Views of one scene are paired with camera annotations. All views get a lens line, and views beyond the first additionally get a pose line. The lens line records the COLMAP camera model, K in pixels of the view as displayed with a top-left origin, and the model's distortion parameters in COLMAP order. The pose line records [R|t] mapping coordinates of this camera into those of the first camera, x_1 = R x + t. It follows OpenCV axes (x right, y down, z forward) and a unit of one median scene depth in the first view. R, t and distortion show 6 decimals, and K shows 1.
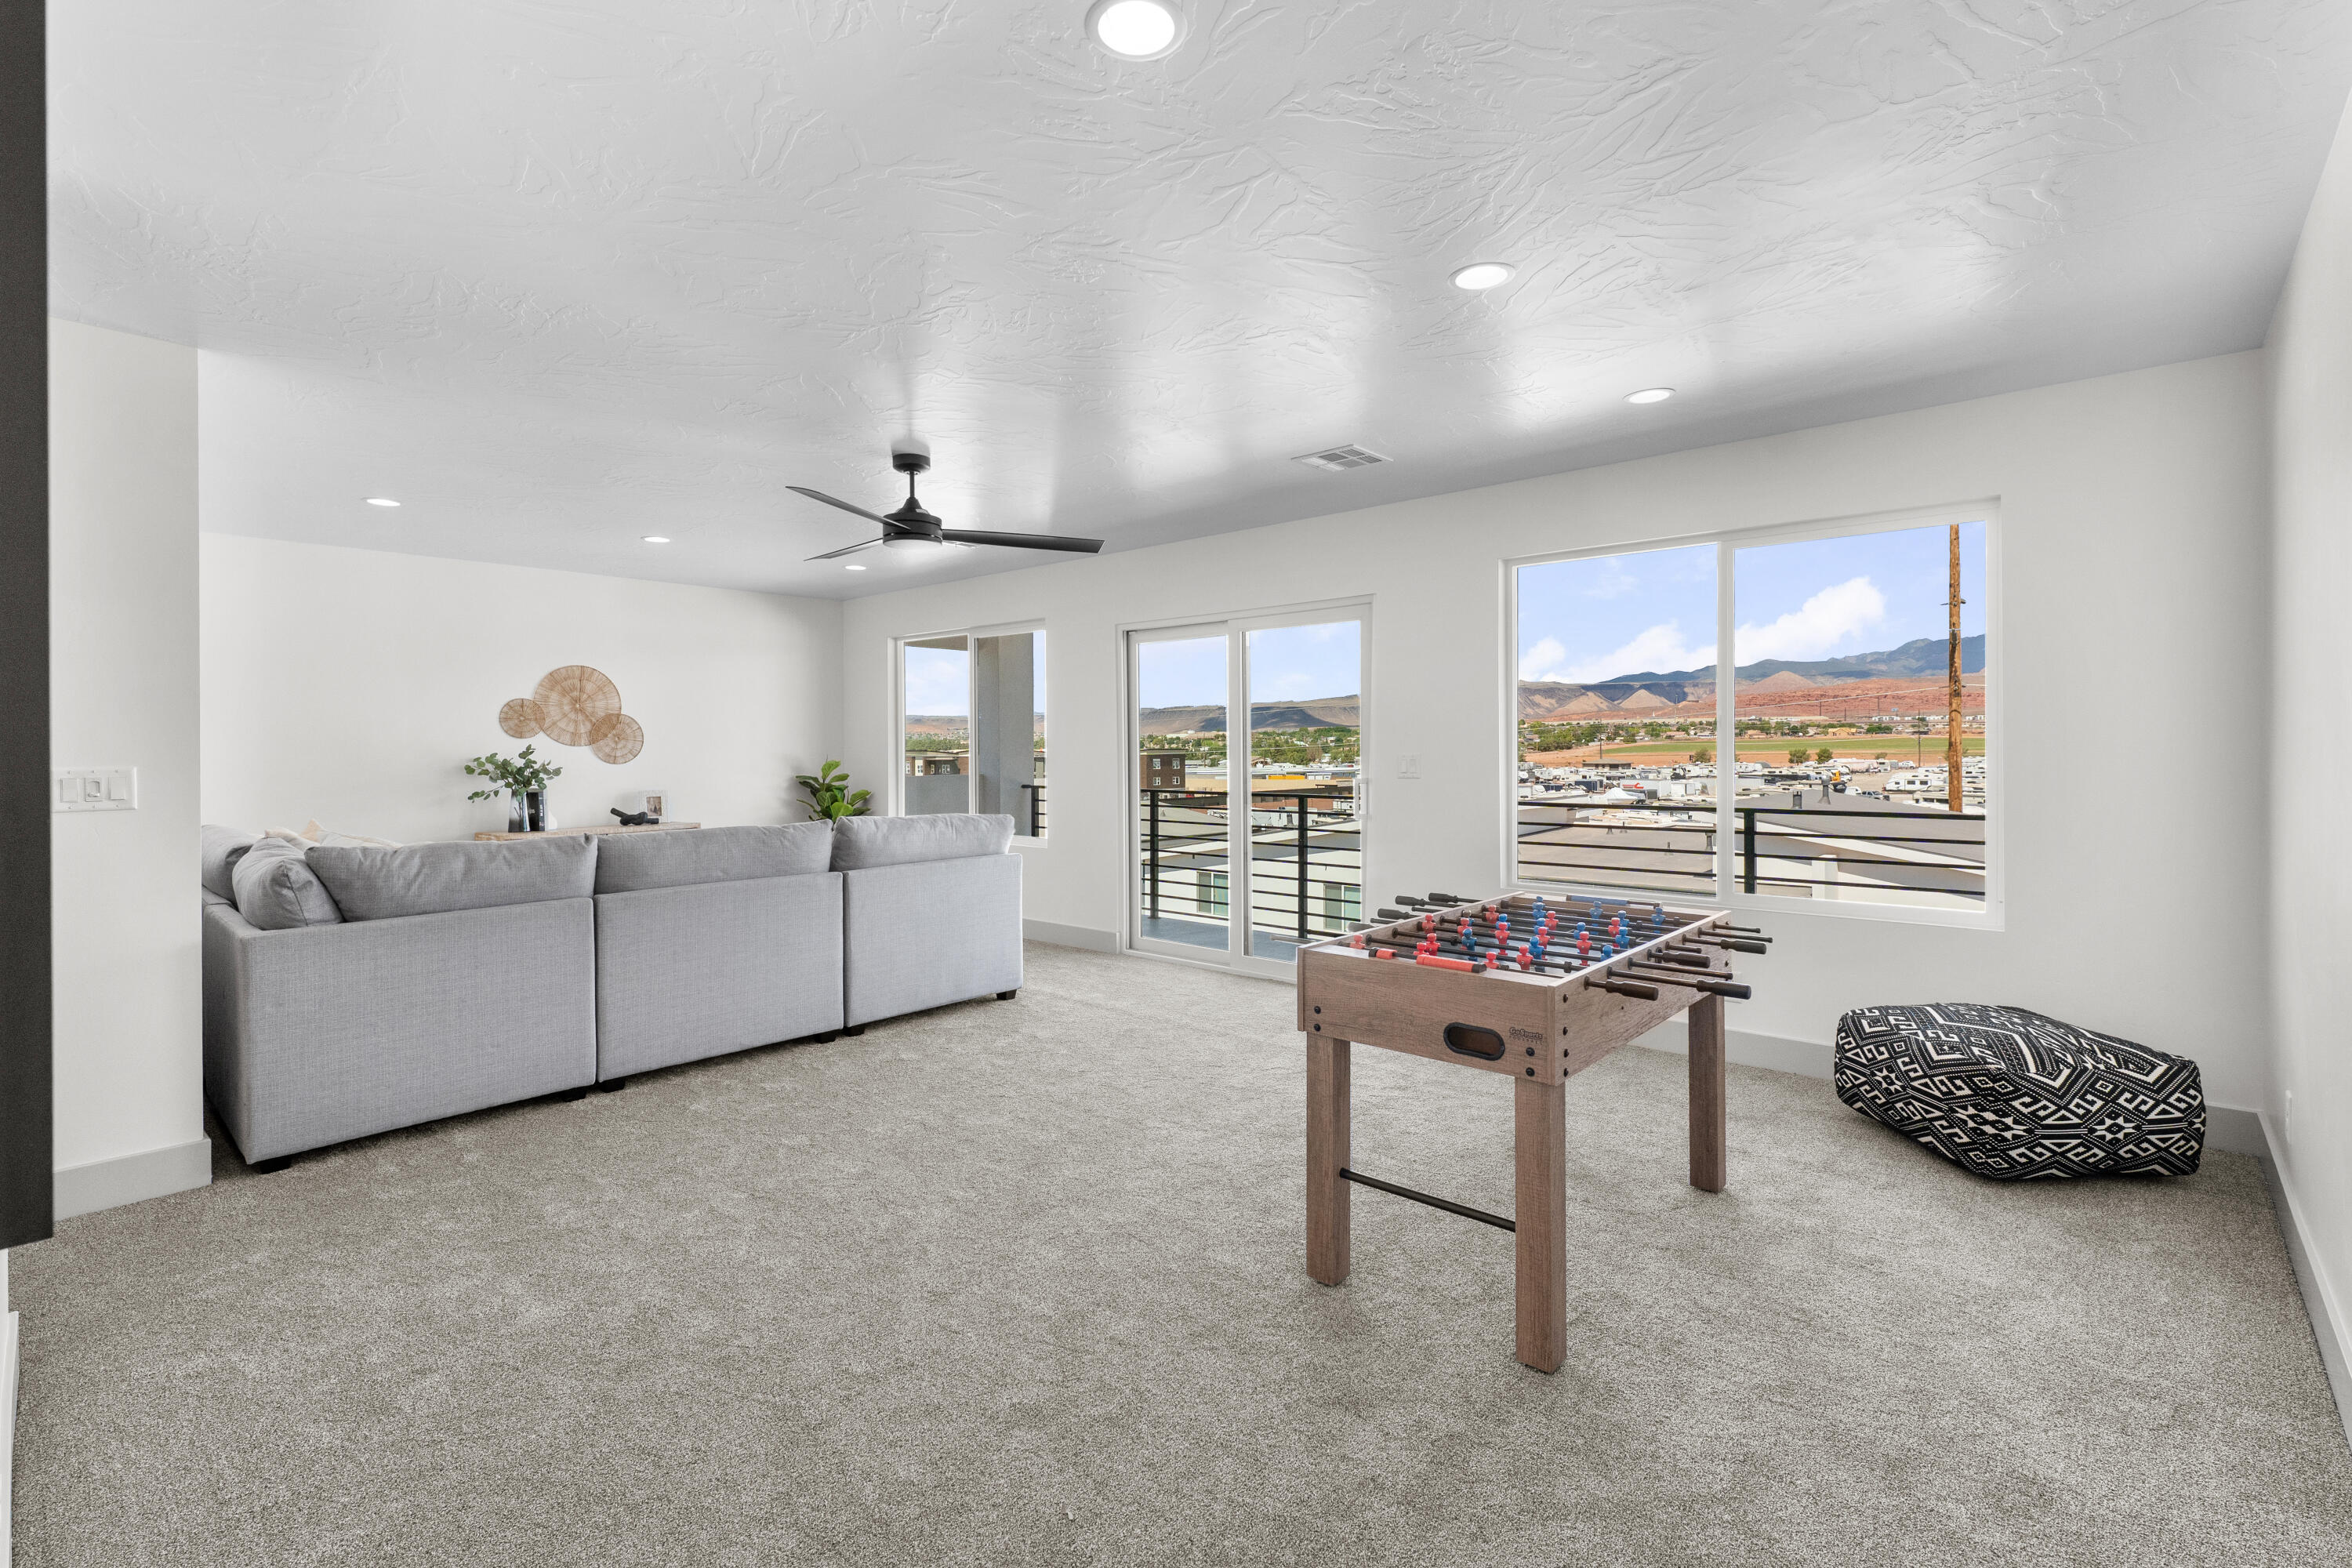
lens RADIAL K [[1067.6, 0, 1173.2], [0, 1067.6, 768.0], [0, 0, 1]] dist [0.001078, 0.000793]
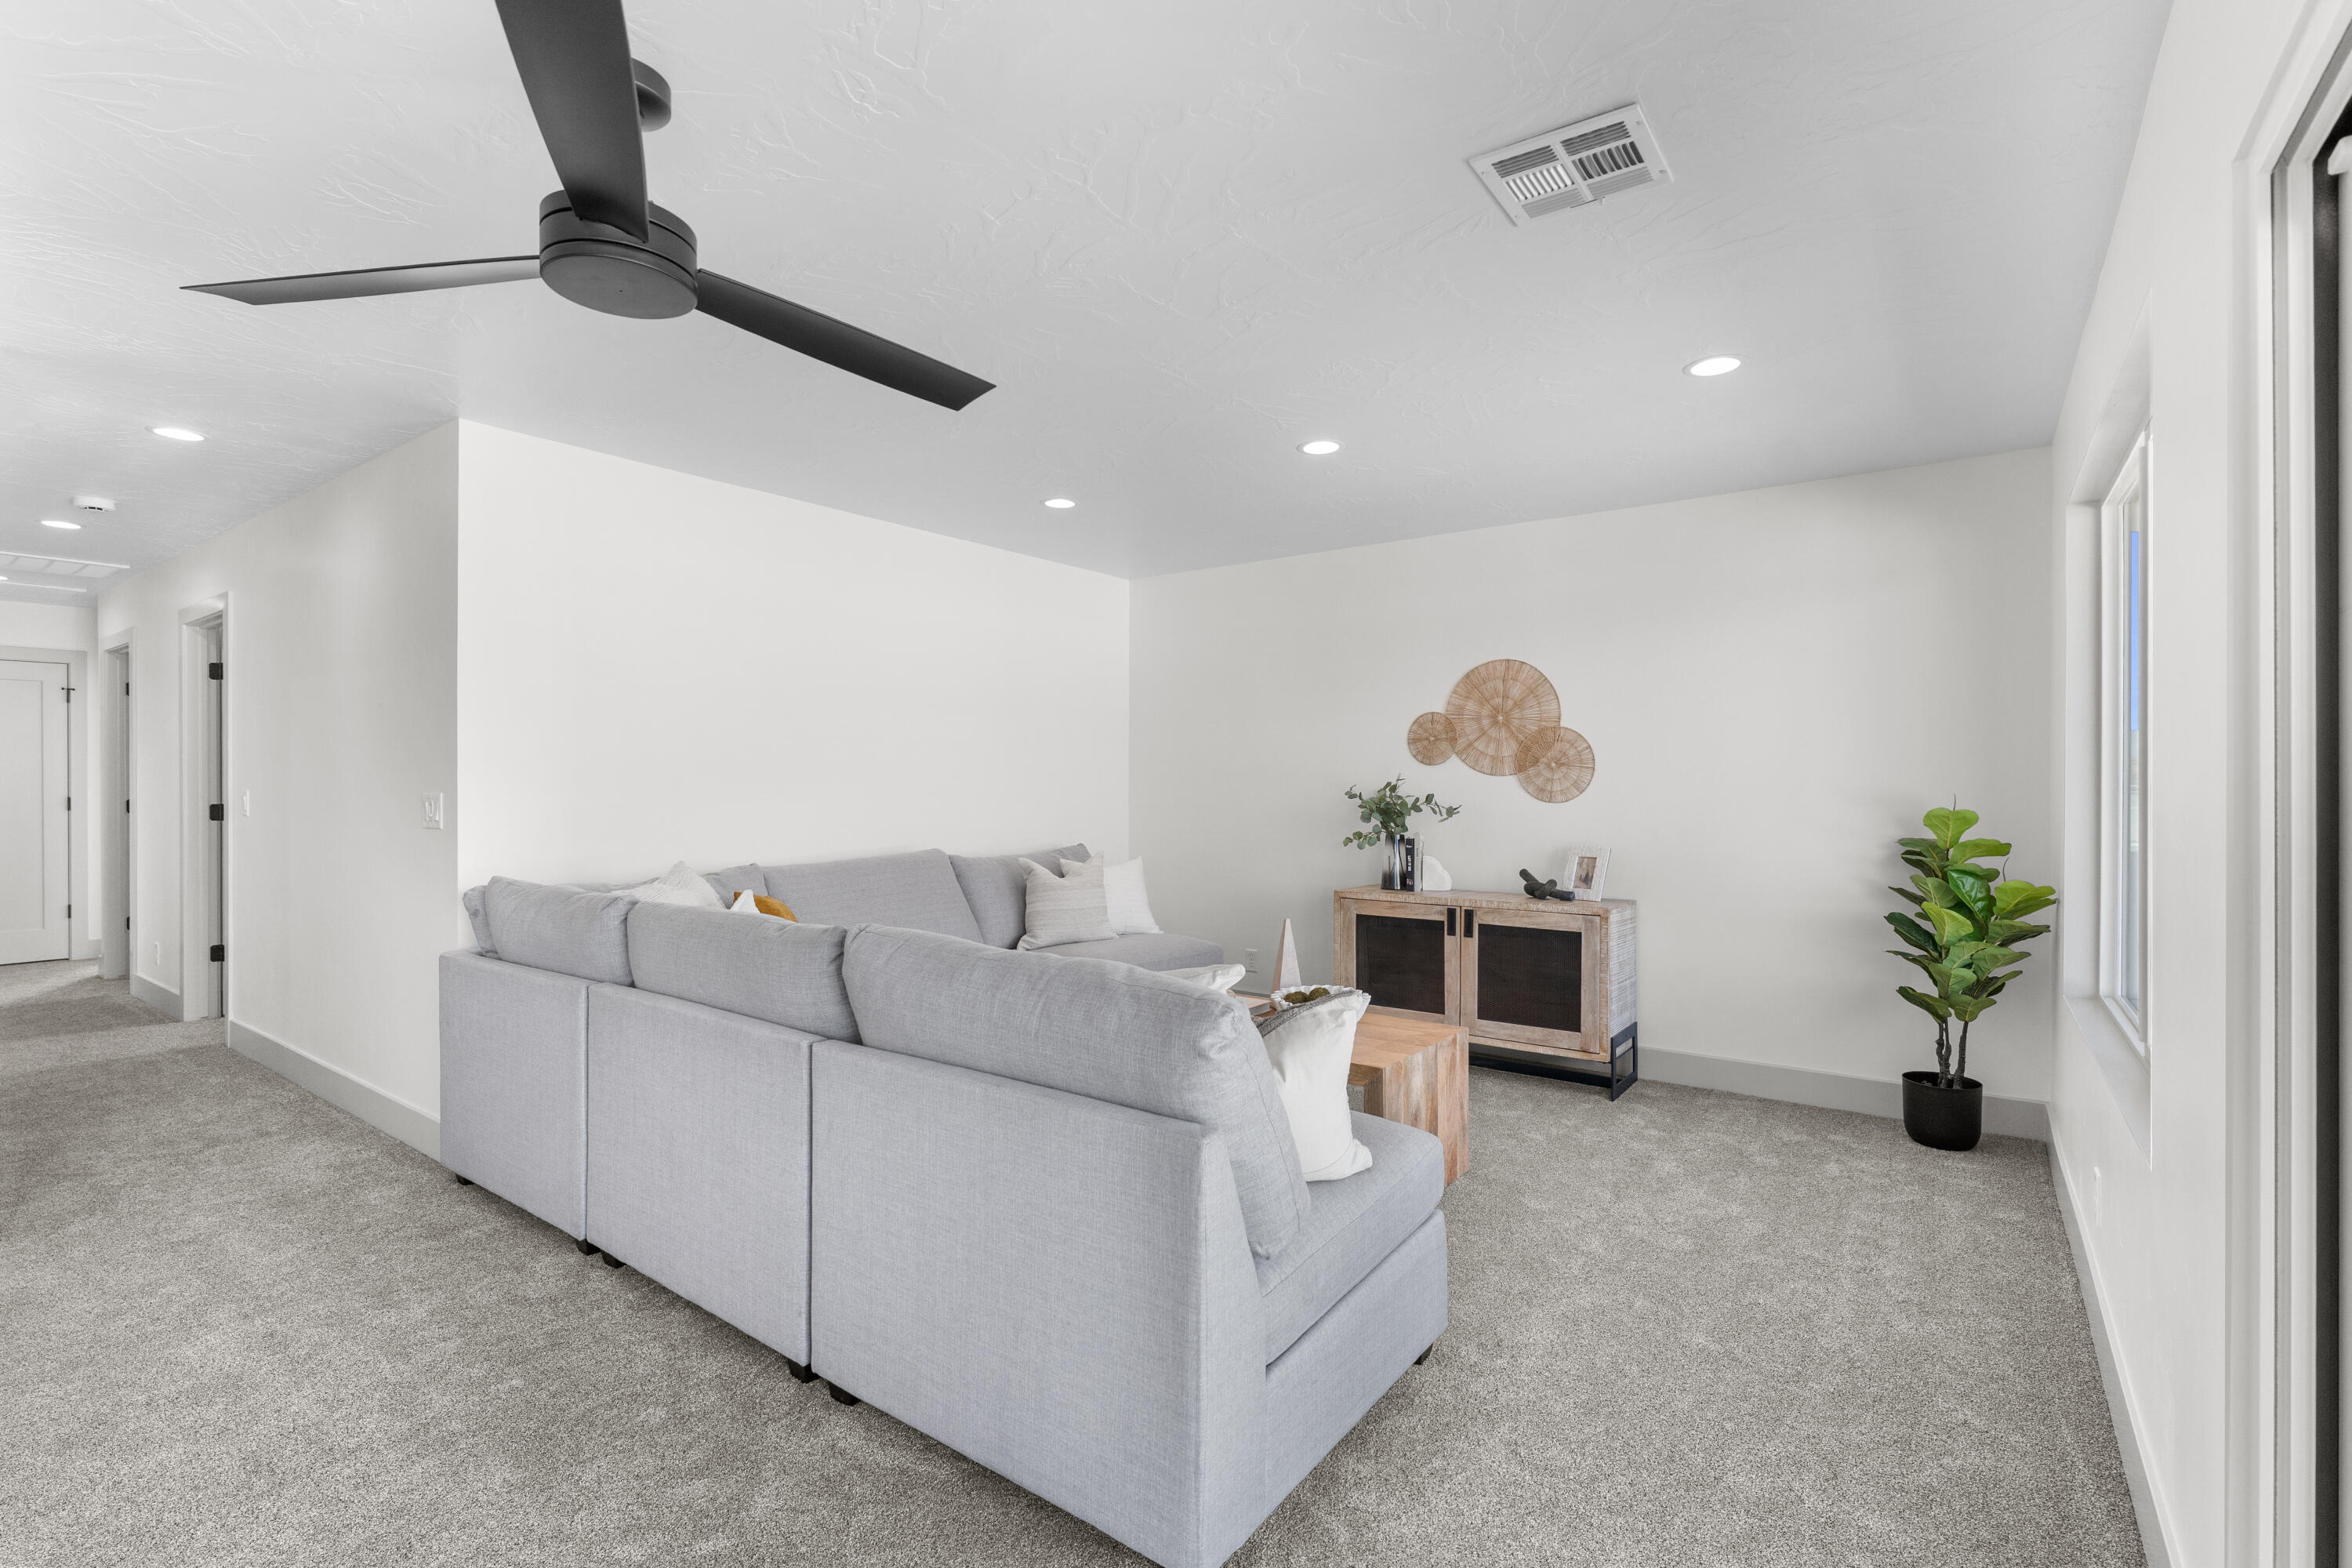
lens RADIAL K [[1067.6, 0, 1171.8], [0, 1067.6, 777.6], [0, 0, 1]] dist [0.001078, 0.000793]
pose [[0.088236, 0.005570, -0.996084, 0.117097], [-0.023686, 0.999713, 0.003492, -0.016727], [0.995818, 0.023285, 0.088342, 0.727413]]
